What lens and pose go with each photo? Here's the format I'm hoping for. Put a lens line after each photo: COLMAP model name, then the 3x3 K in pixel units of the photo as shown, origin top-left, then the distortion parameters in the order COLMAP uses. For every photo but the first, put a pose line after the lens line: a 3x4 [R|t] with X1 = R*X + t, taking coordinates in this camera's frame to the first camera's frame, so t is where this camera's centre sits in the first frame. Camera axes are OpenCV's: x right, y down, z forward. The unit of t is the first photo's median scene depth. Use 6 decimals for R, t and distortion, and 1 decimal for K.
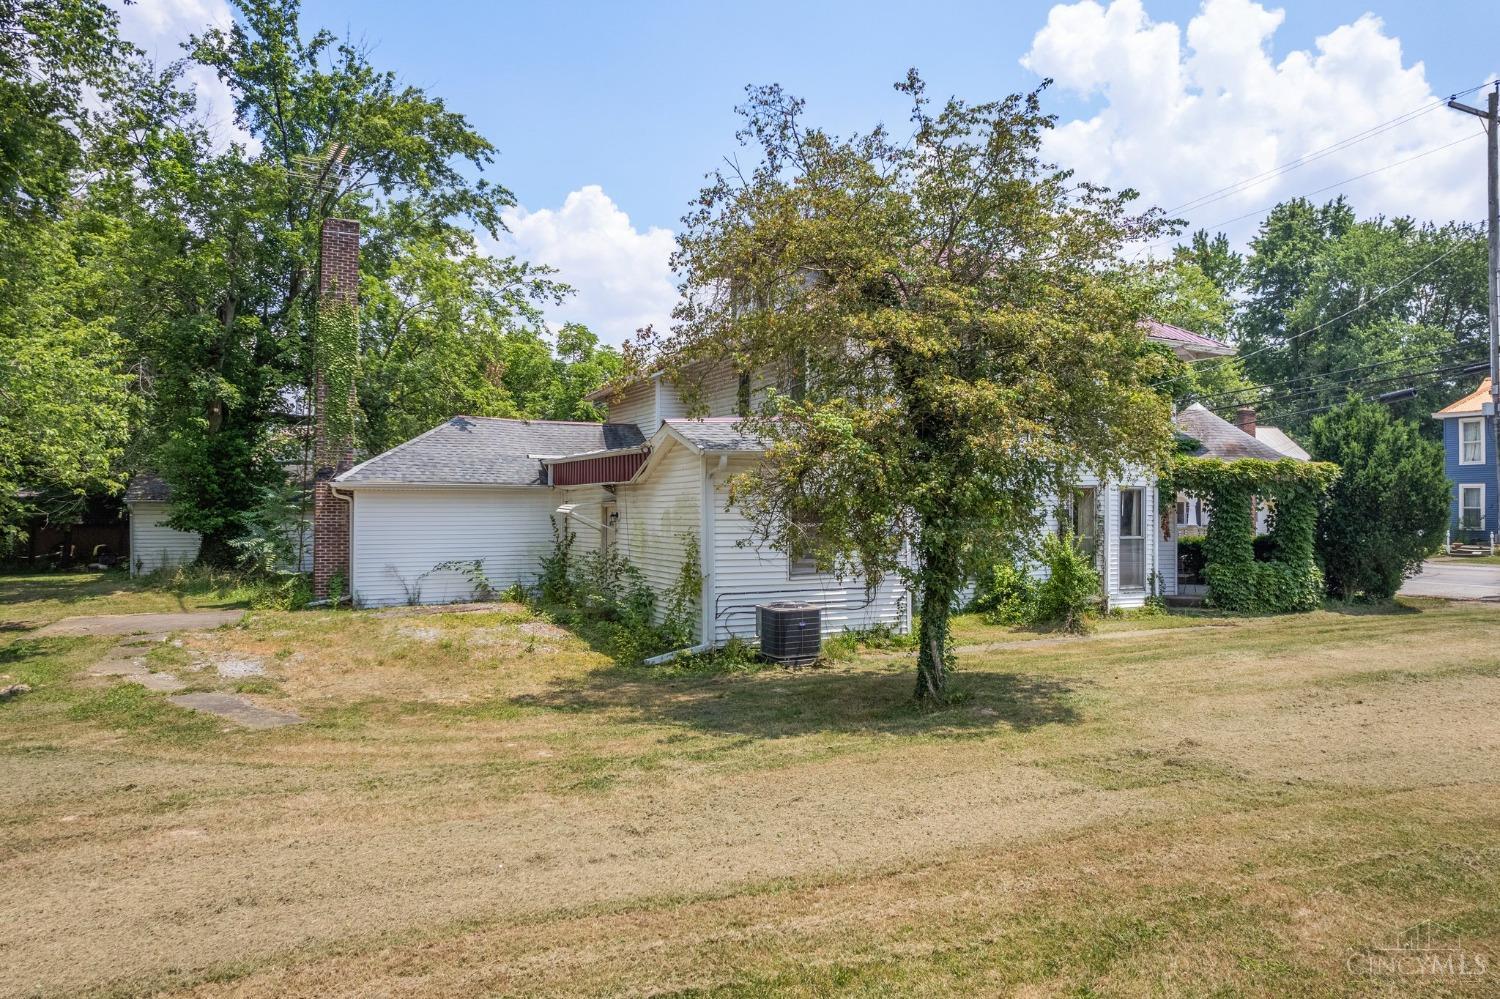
lens RADIAL K [[997.1, 0, 763.7], [0, 997.1, 502.3], [0, 0, 1]] dist [-0.079718, 0.083697]
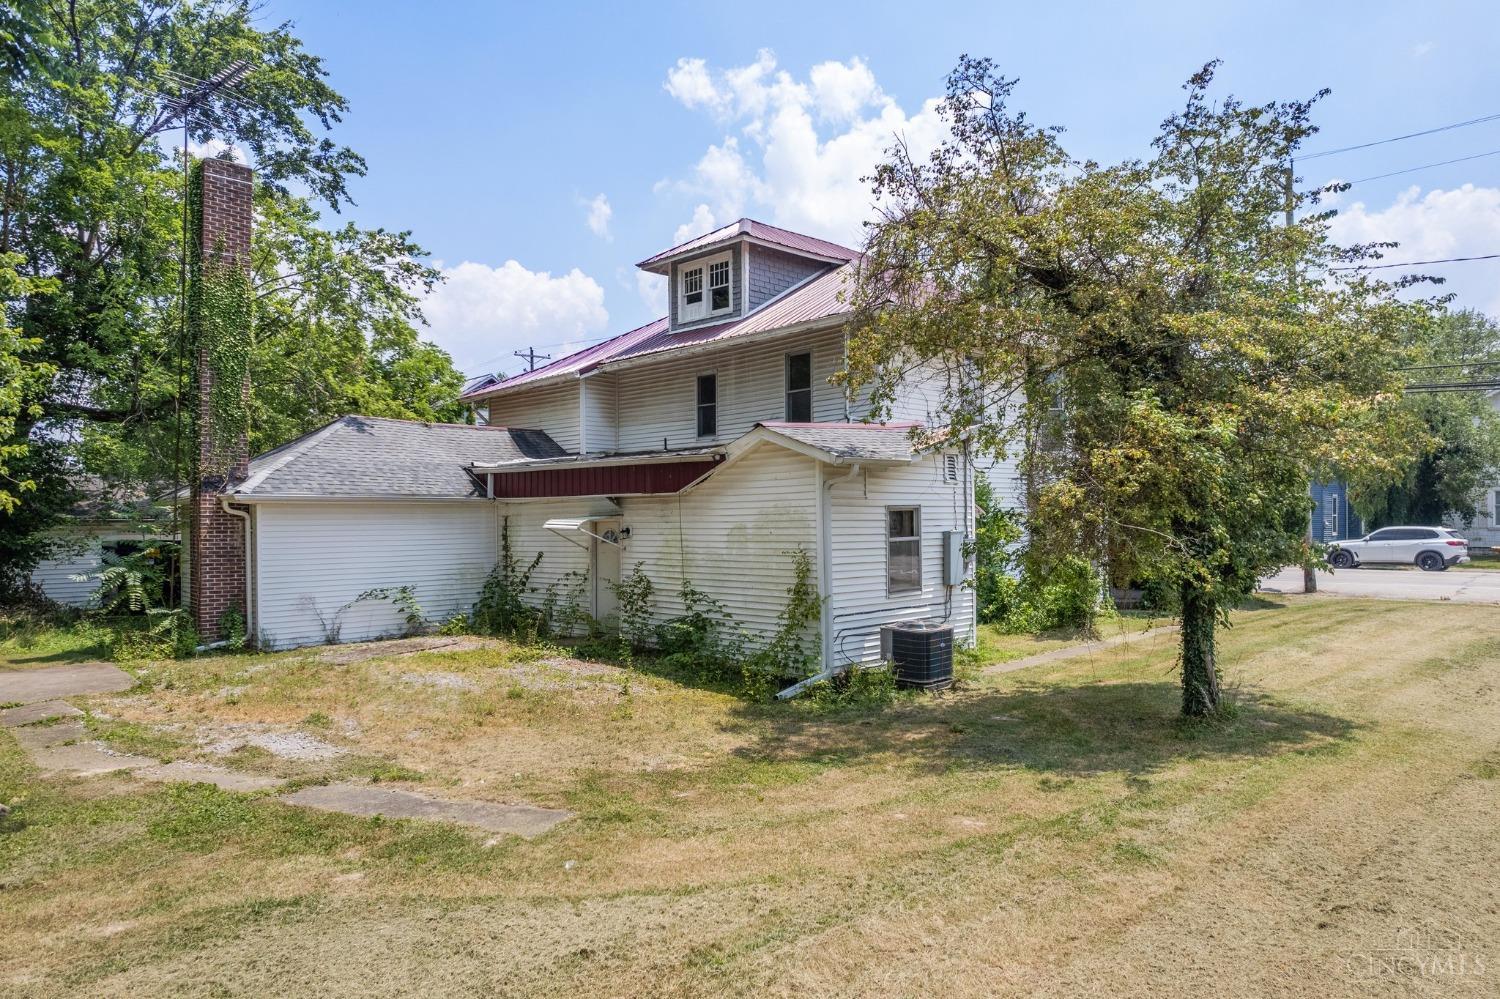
lens RADIAL K [[965.3, 0, 756.2], [0, 965.3, 526.2], [0, 0, 1]] dist [-0.080453, 0.060170]
pose [[0.942555, -0.010824, 0.333875, -0.288120], [0.006856, 0.999891, 0.013060, -0.001542], [-0.333980, -0.010021, 0.942527, 0.138512]]
